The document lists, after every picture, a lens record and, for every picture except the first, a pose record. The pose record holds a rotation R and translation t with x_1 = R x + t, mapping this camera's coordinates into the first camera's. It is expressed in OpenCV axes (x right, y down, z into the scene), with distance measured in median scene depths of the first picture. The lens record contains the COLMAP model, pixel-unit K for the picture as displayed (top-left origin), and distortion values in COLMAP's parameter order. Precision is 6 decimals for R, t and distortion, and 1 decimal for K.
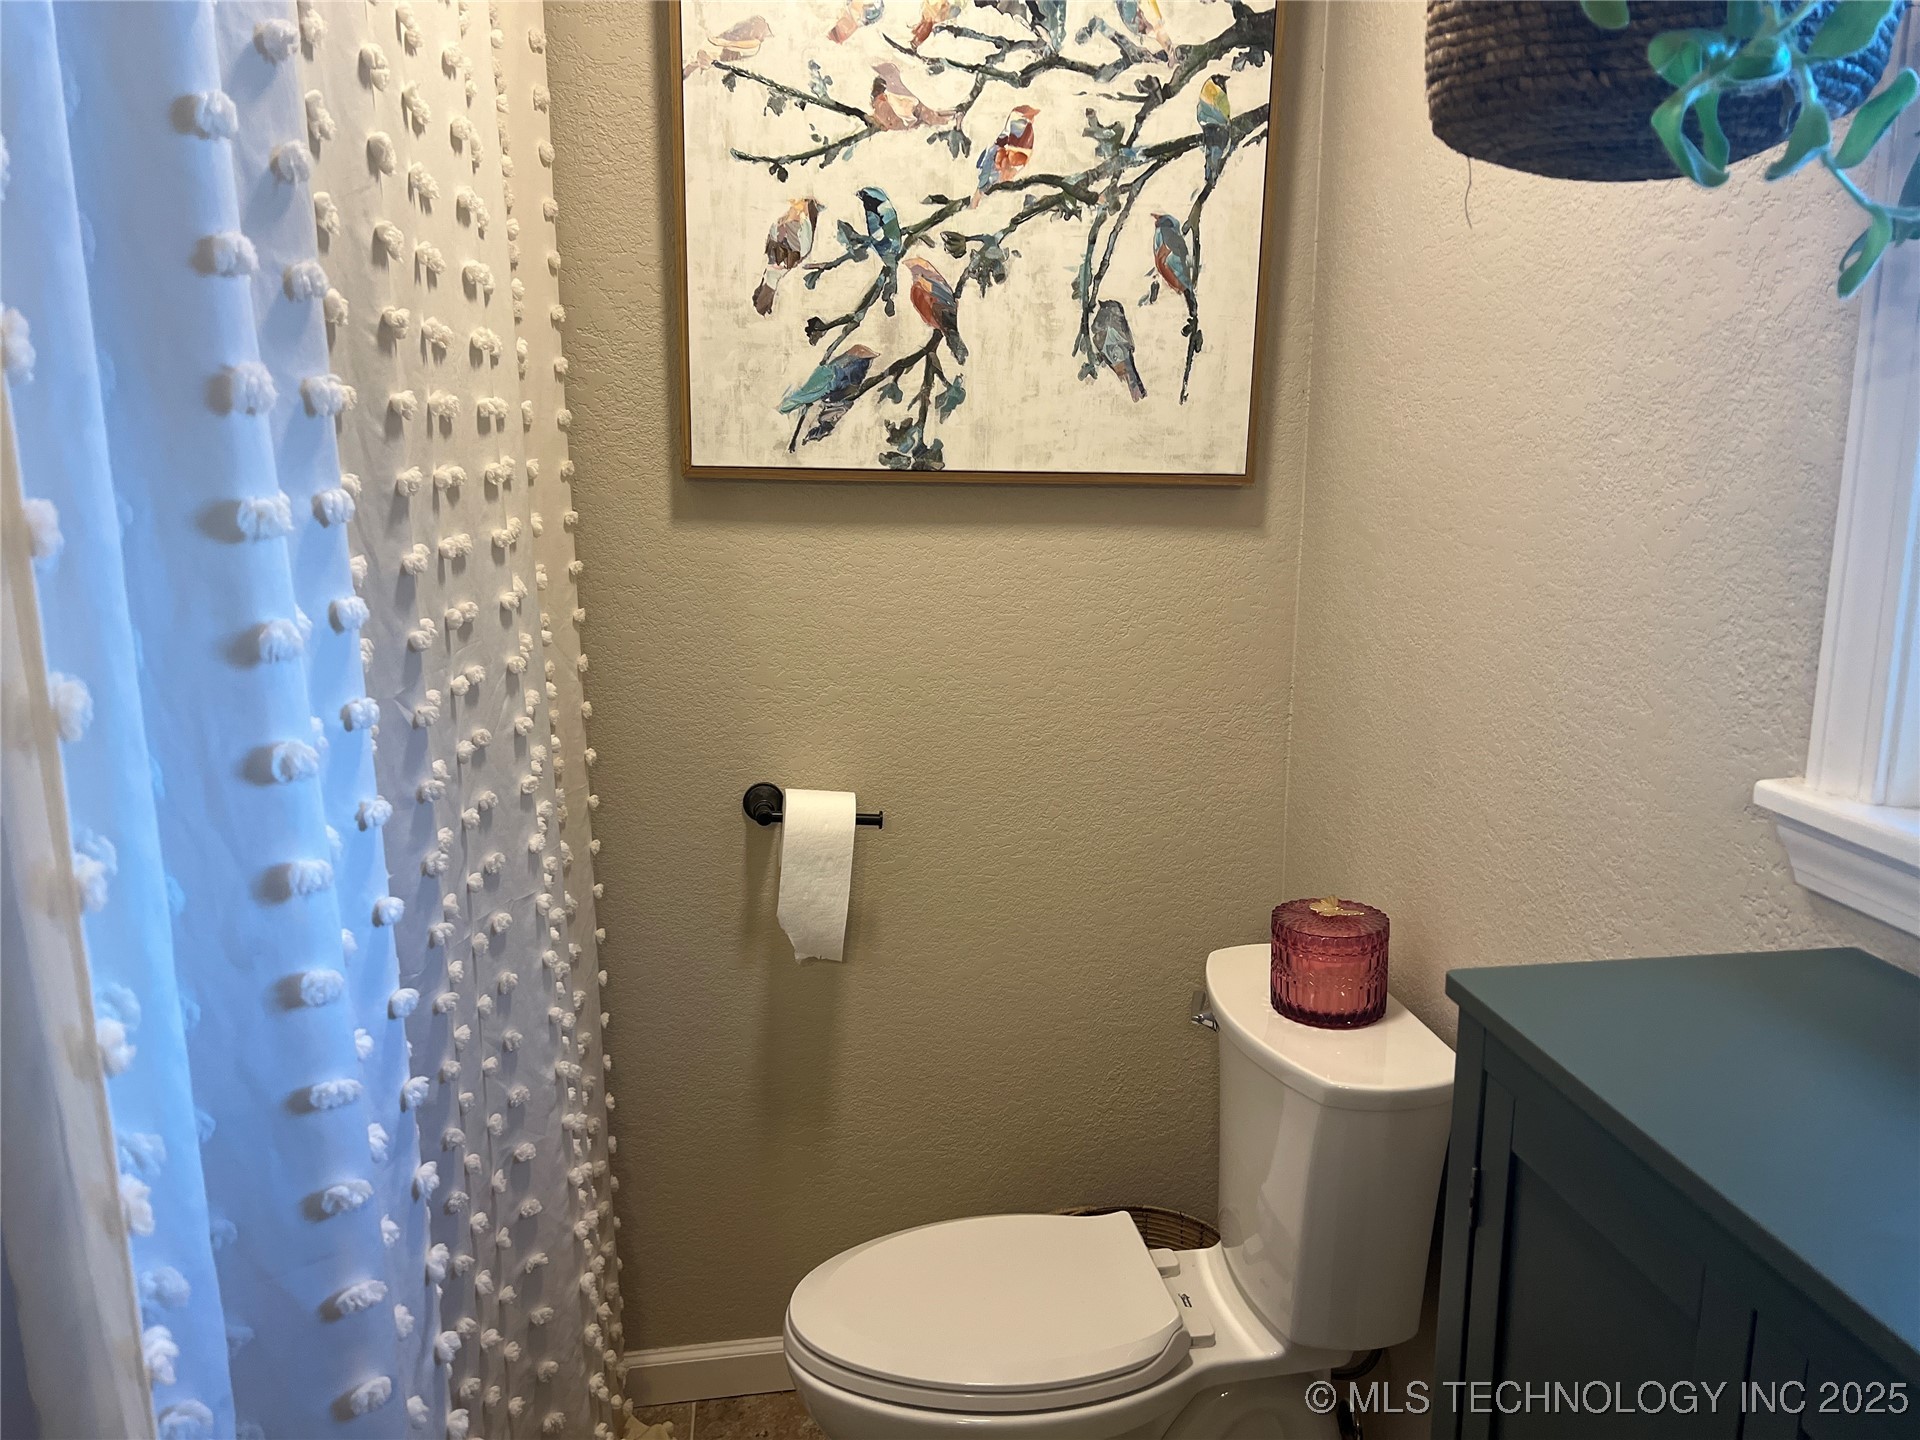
lens RADIAL K [[1411.7, 0, 1045.5], [0, 1411.7, 718.3], [0, 0, 1]] dist [0.057311, -0.062344]
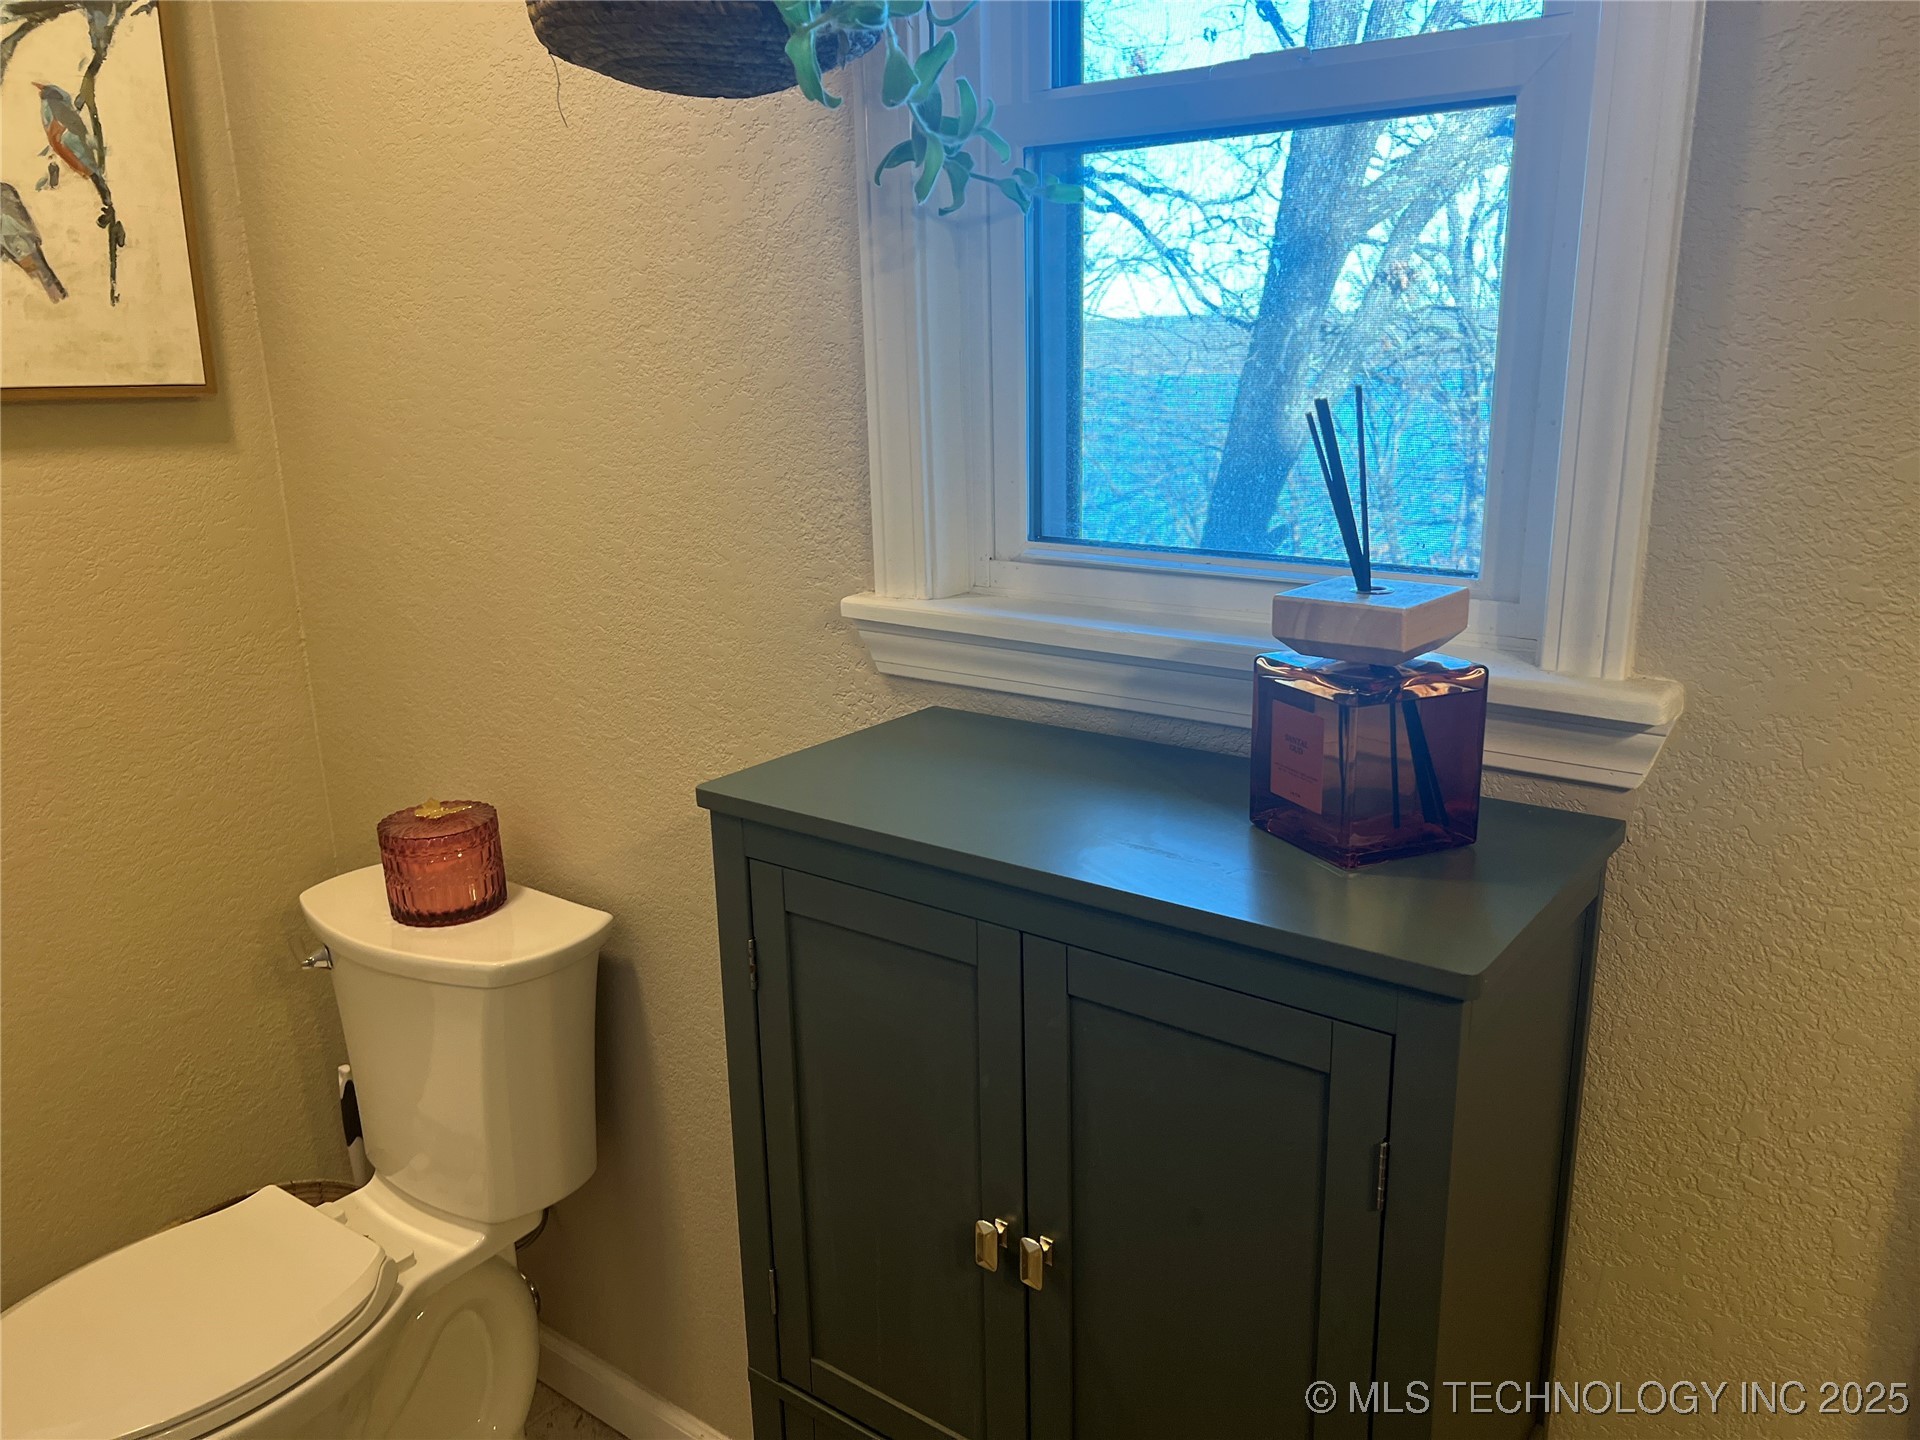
lens RADIAL K [[1410.6, 0, 961.6], [0, 1410.6, 714.3], [0, 0, 1]] dist [0.045666, -0.052176]
pose [[0.736182, -0.192021, 0.648971, -0.162668], [0.159615, 0.981117, 0.109233, 0.016285], [-0.657692, 0.023170, 0.752930, -0.005568]]
